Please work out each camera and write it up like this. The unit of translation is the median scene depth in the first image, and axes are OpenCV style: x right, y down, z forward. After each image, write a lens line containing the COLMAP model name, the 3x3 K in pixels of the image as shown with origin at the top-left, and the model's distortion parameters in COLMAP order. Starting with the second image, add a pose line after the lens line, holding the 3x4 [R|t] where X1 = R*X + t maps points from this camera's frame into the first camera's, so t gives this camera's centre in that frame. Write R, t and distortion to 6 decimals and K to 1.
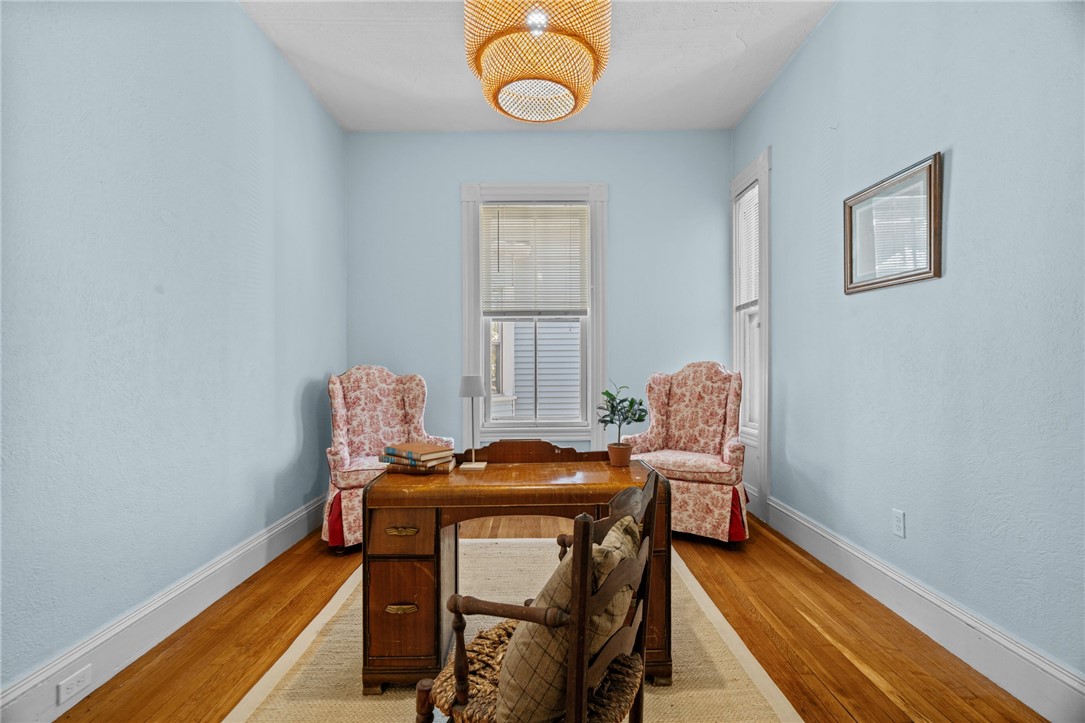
lens RADIAL K [[490.6, 0, 545.3], [0, 490.6, 364.7], [0, 0, 1]] dist [-0.003005, 0.000179]
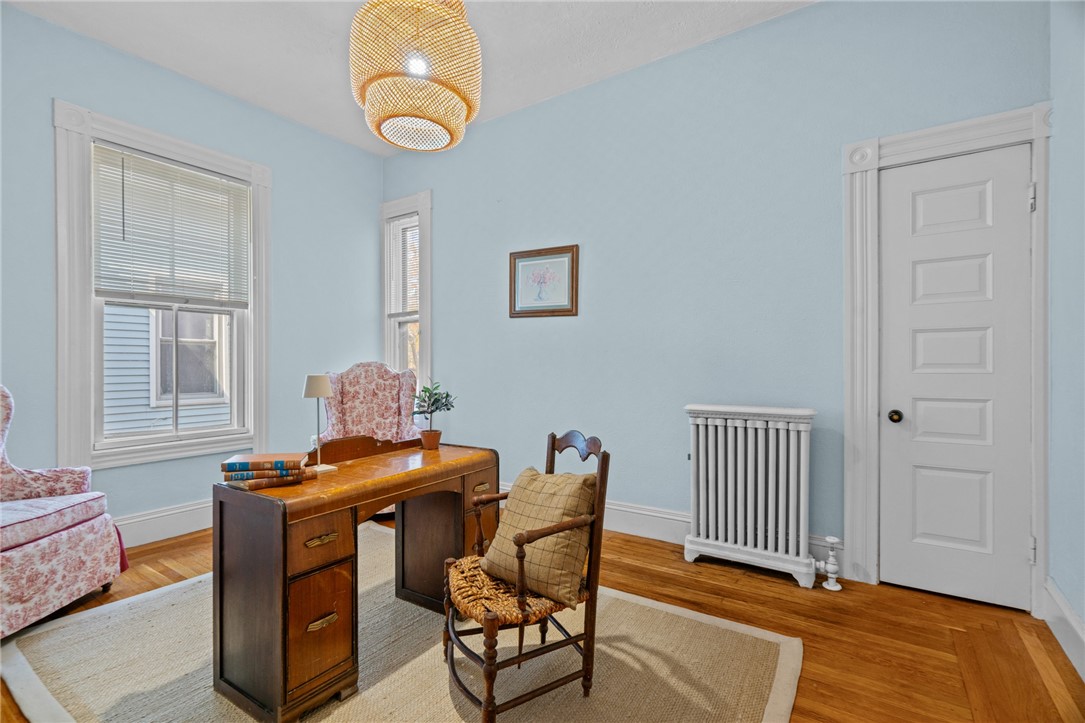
lens RADIAL K [[492.9, 0, 543.6], [0, 492.9, 366.0], [0, 0, 1]] dist [-0.011928, 0.000581]
pose [[0.564834, 0.001465, 0.825203, -0.395115], [-0.003053, 0.999995, 0.000314, 0.001539], [-0.825199, -0.002697, 0.564836, 0.054439]]
